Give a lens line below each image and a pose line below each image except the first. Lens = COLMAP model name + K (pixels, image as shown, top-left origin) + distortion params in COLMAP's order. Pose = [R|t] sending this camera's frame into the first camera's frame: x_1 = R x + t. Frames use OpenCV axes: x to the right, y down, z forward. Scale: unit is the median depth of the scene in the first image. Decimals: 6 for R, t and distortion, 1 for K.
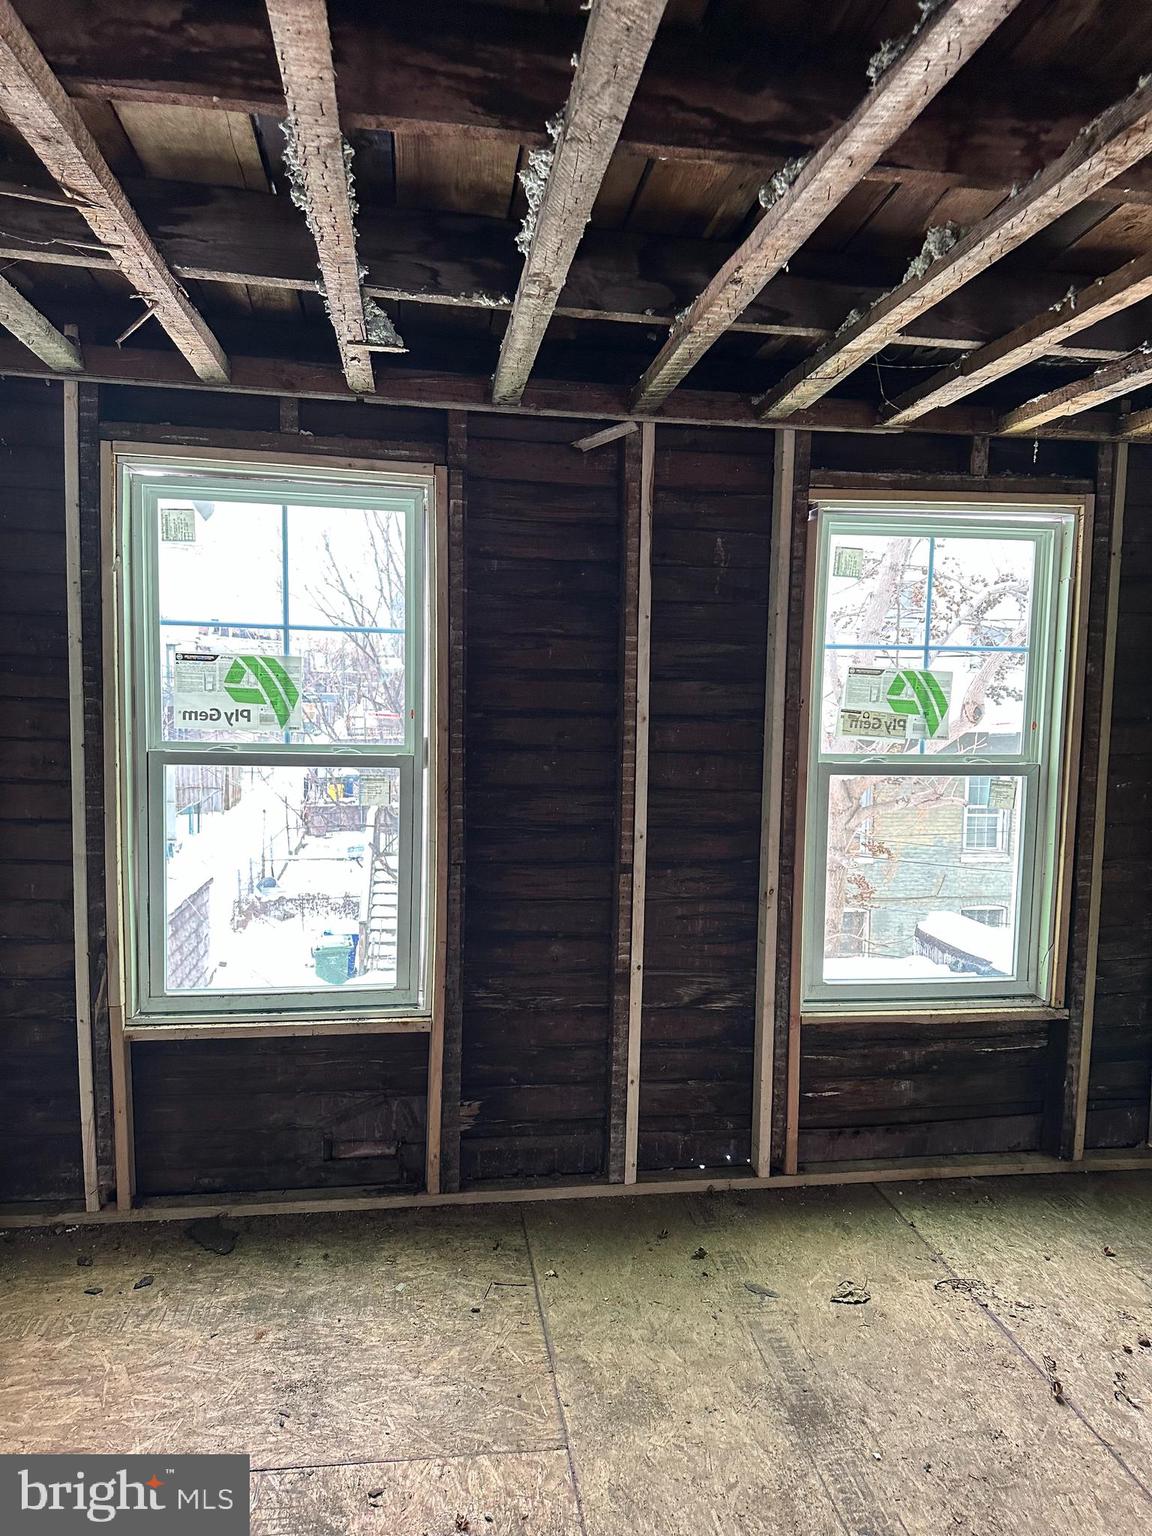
lens RADIAL K [[1061.6, 0, 581.3], [0, 1061.6, 754.7], [0, 0, 1]] dist [0.079516, -0.008271]
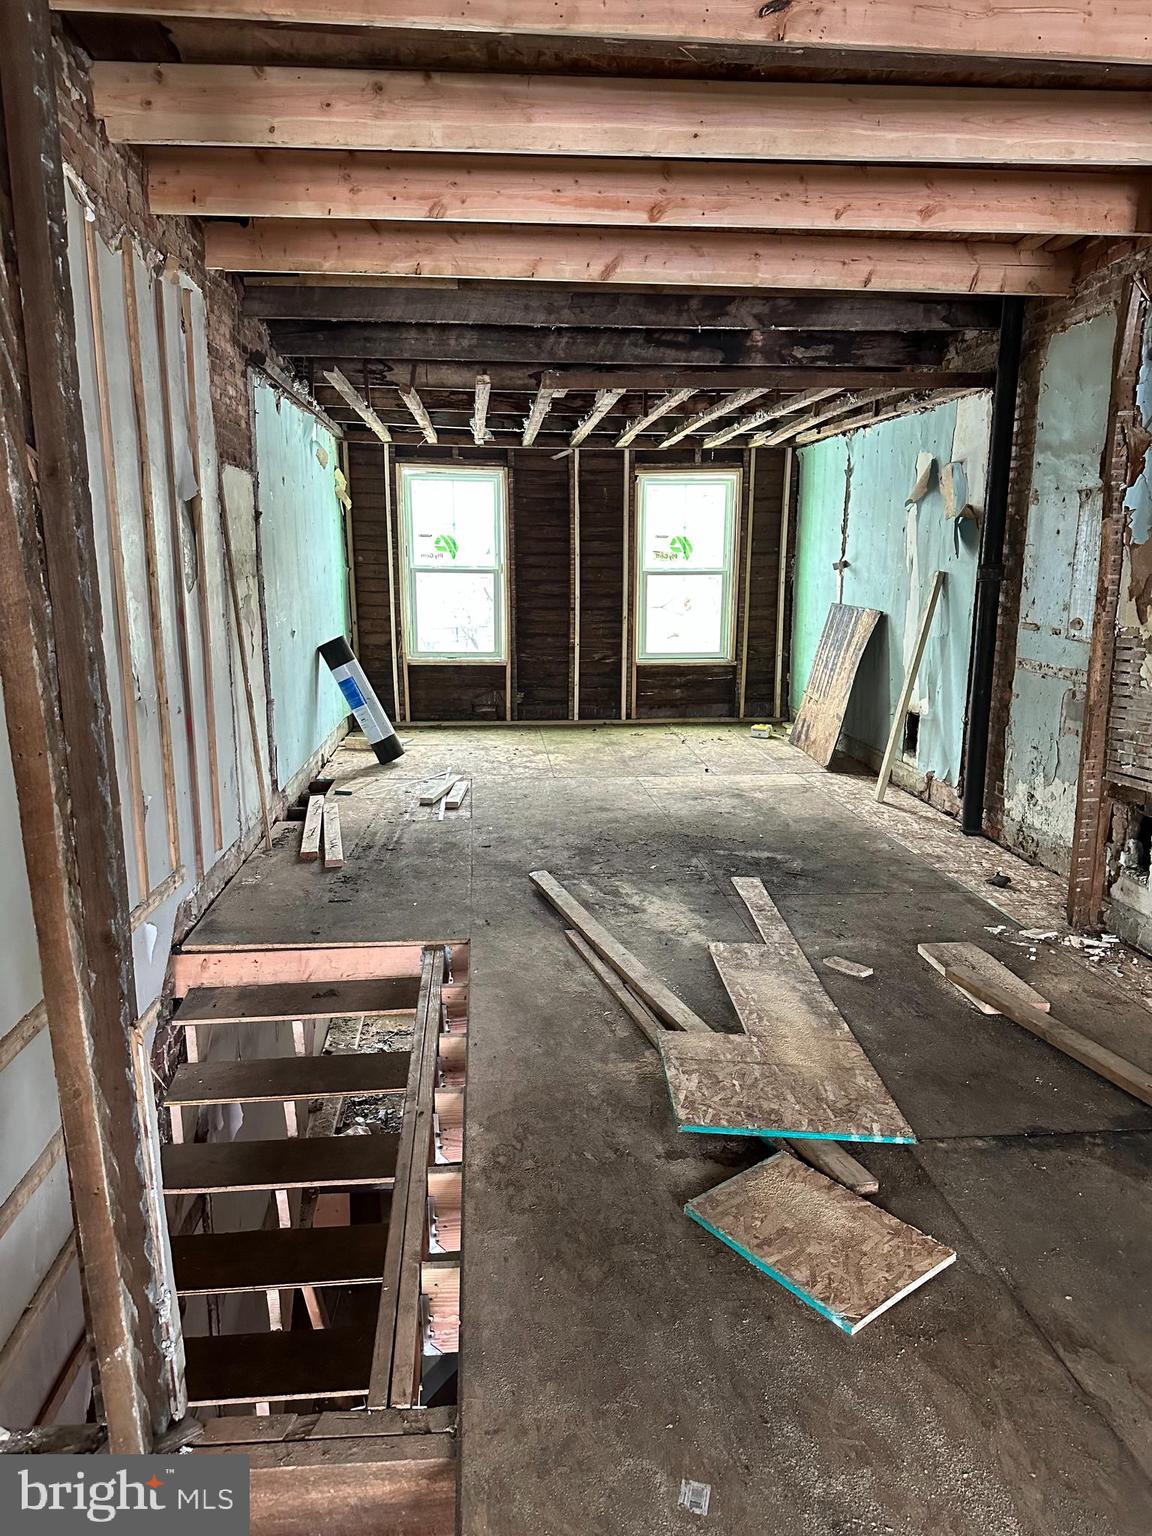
lens RADIAL K [[1061.6, 0, 569.4], [0, 1061.6, 776.2], [0, 0, 1]] dist [0.079516, -0.008271]
pose [[0.997802, -0.005687, -0.066022, 0.218254], [0.013747, 0.992400, 0.122285, 0.201948], [0.064825, -0.122924, 0.990297, -1.868882]]
